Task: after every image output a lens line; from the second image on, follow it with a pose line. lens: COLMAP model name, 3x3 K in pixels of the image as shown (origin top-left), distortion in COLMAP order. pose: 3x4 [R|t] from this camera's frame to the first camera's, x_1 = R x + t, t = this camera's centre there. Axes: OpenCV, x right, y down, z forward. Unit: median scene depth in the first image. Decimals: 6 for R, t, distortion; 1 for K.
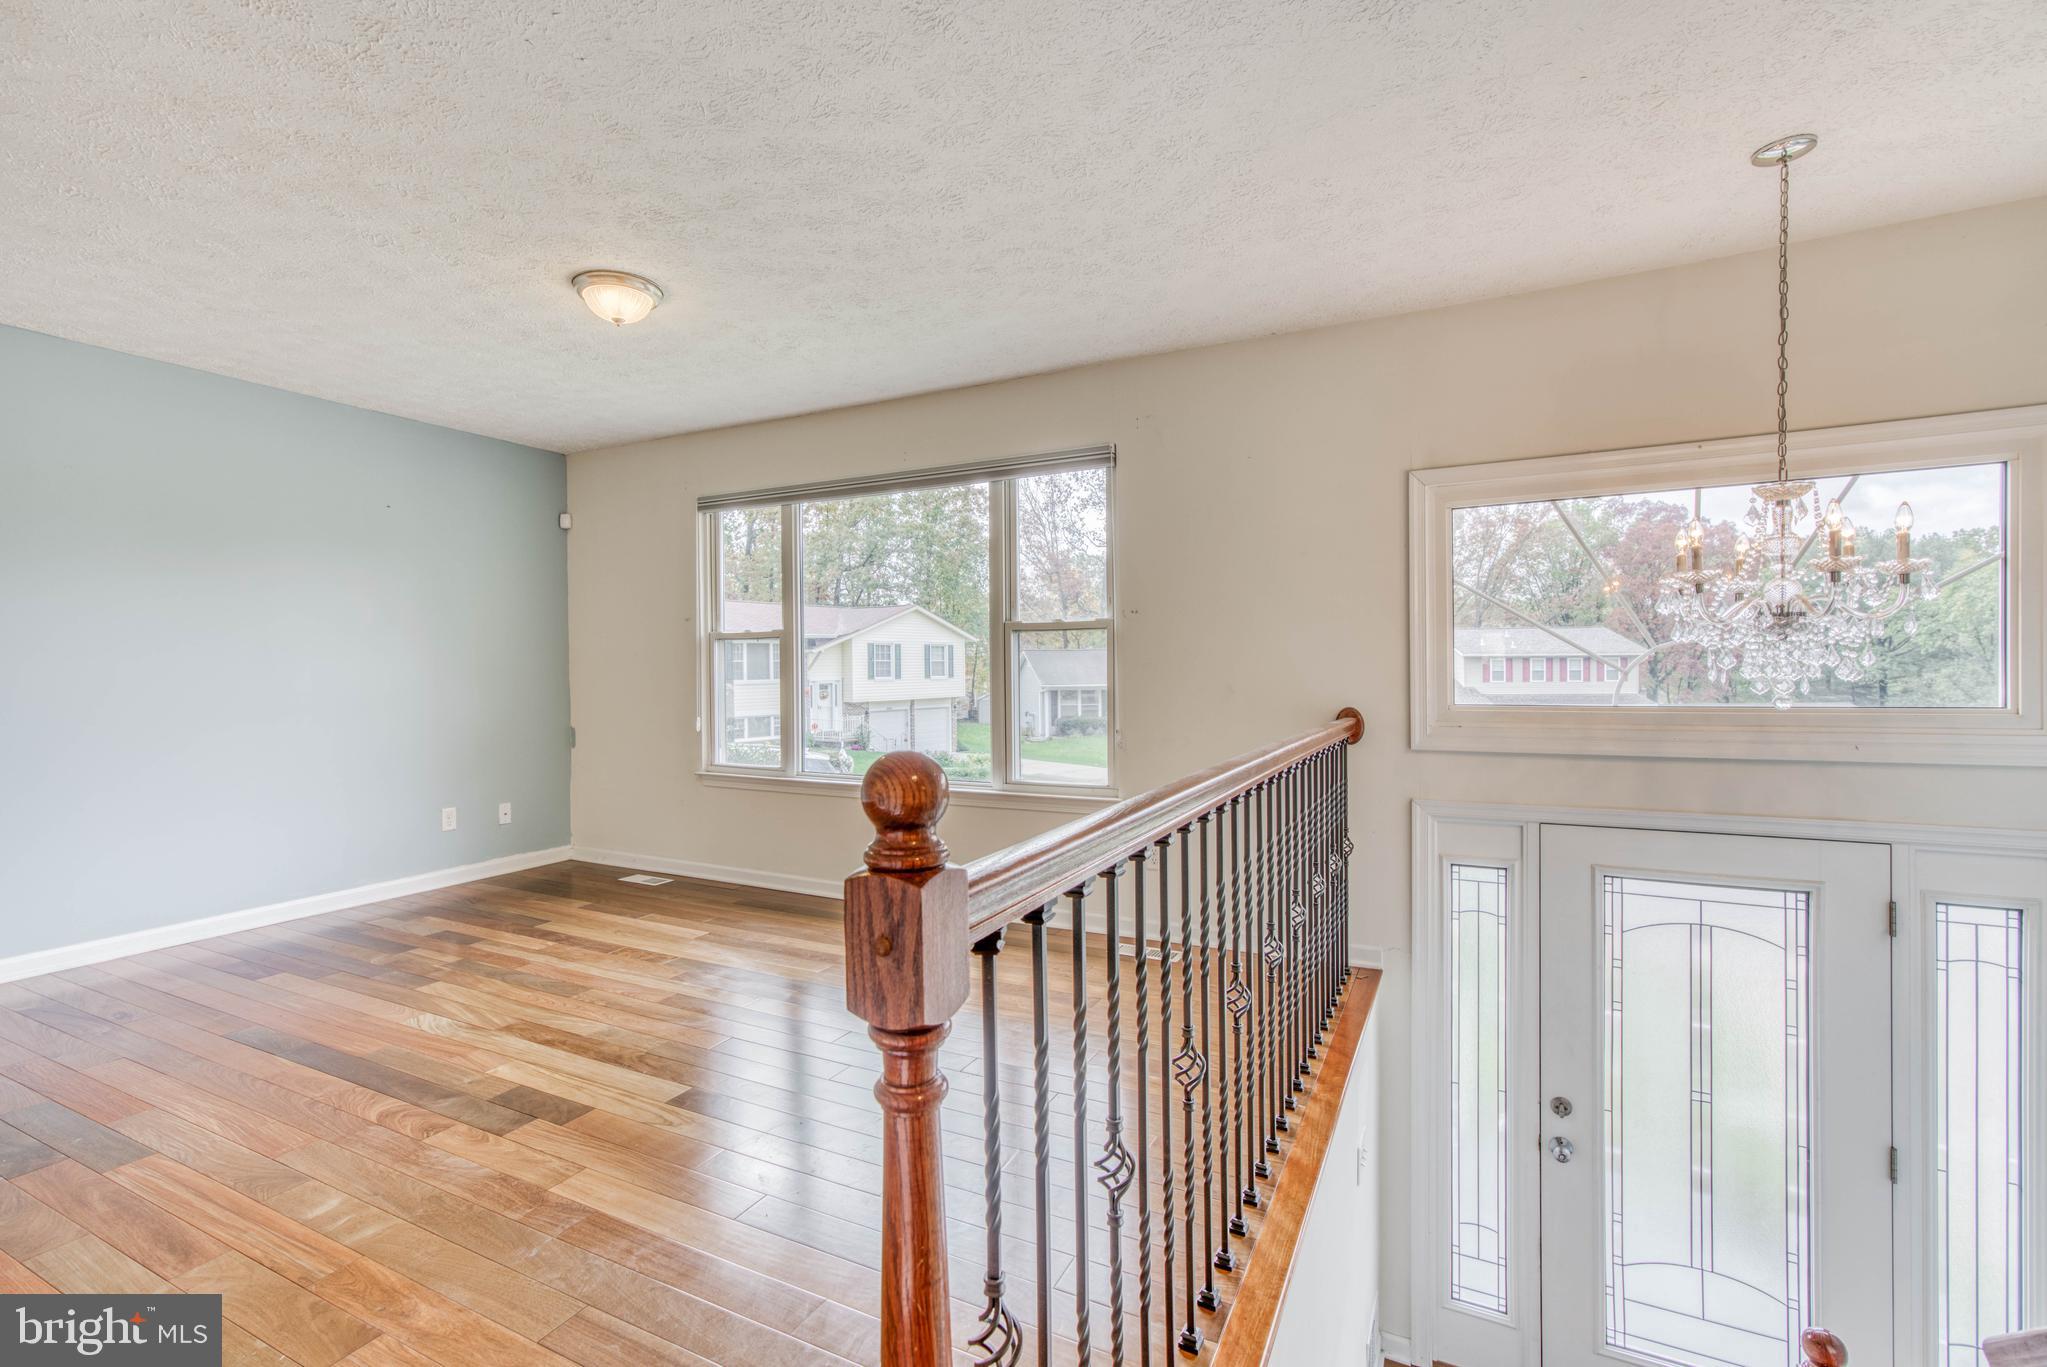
lens RADIAL K [[915.4, 0, 993.9], [0, 915.4, 679.4], [0, 0, 1]] dist [0.001564, 0.008081]
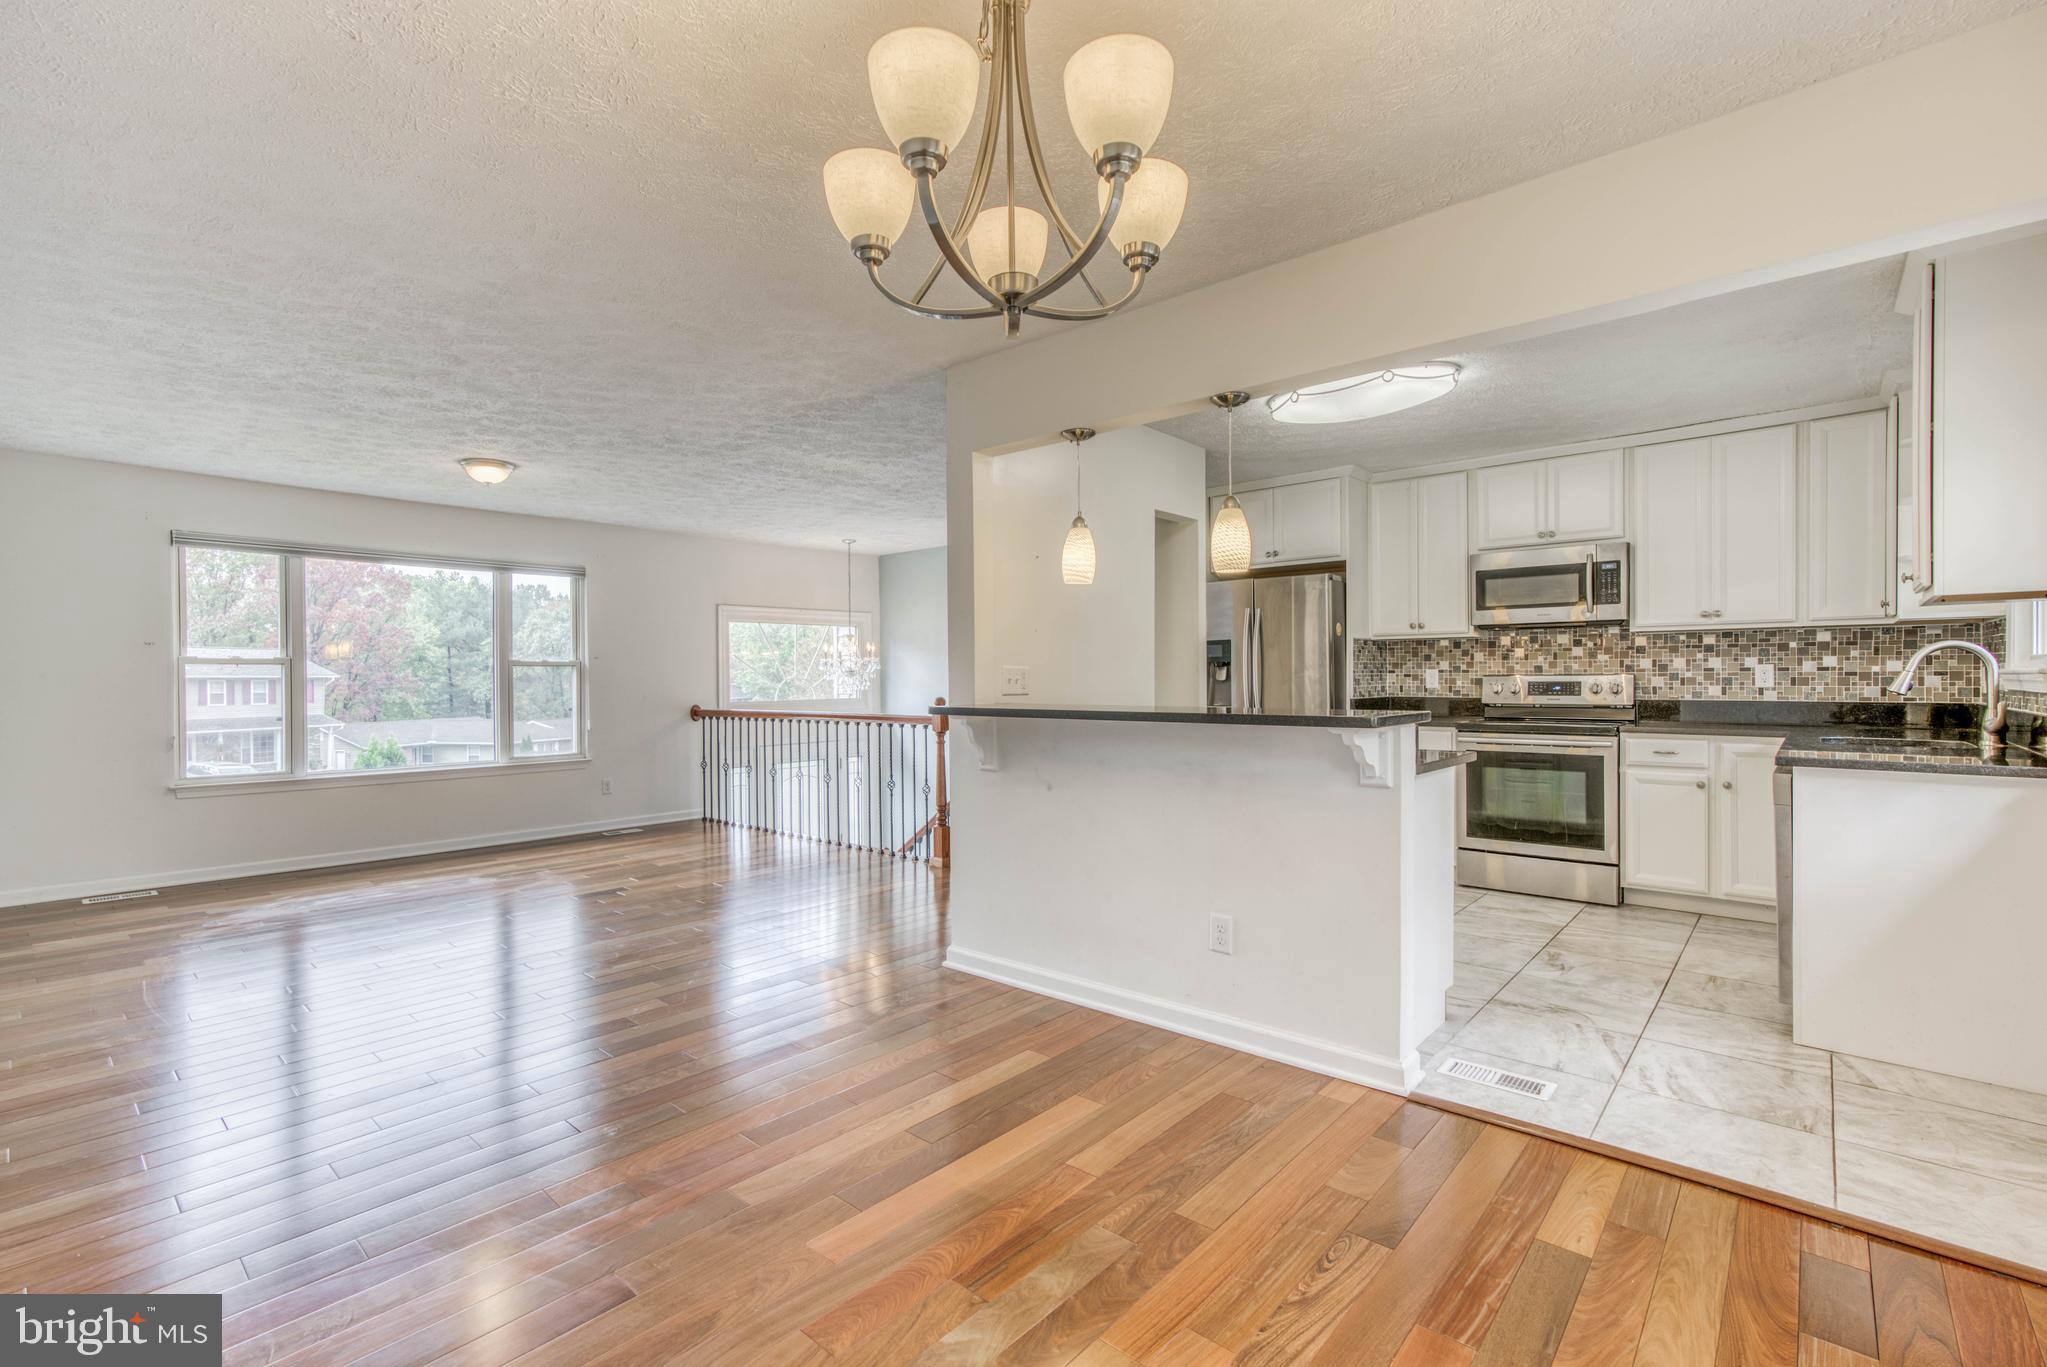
lens RADIAL K [[917.0, 0, 1004.2], [0, 917.0, 681.1], [0, 0, 1]] dist [-0.019960, 0.018338]
pose [[0.243124, 0.005195, 0.969981, -1.684279], [0.017080, 0.999808, -0.009636, 0.006950], [-0.969845, 0.018911, 0.242989, -0.311641]]
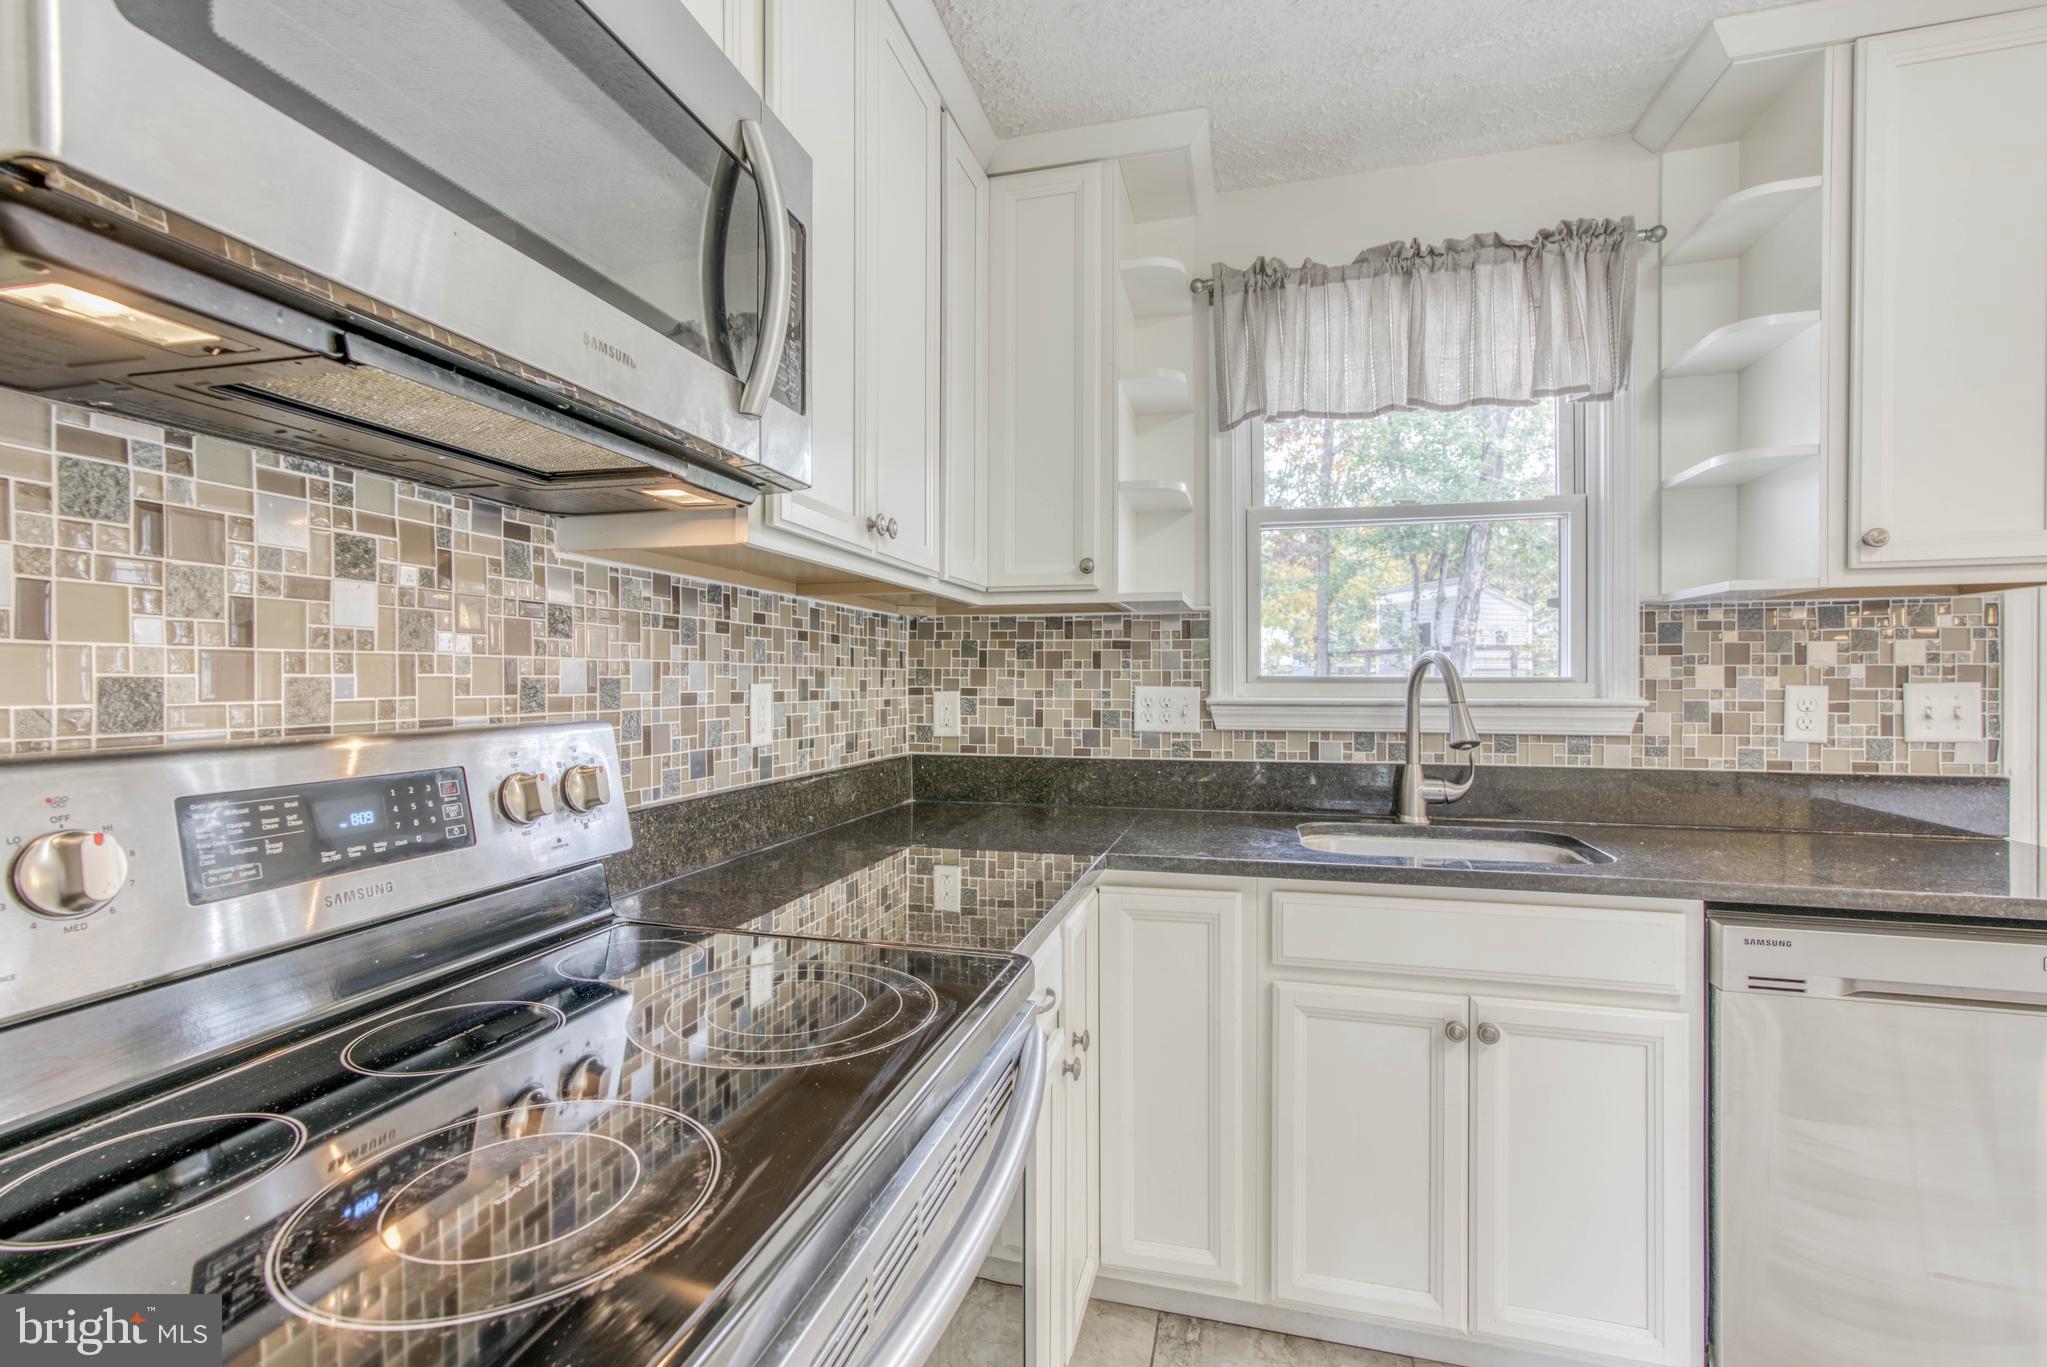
lens RADIAL K [[917.0, 0, 1004.2], [0, 917.0, 681.1], [0, 0, 1]] dist [-0.019960, 0.018338]
pose [[-0.978067, 0.011313, -0.207985, -0.064265], [0.008044, 0.999831, 0.016556, -0.021403], [0.208137, 0.014520, -0.977992, -0.565349]]
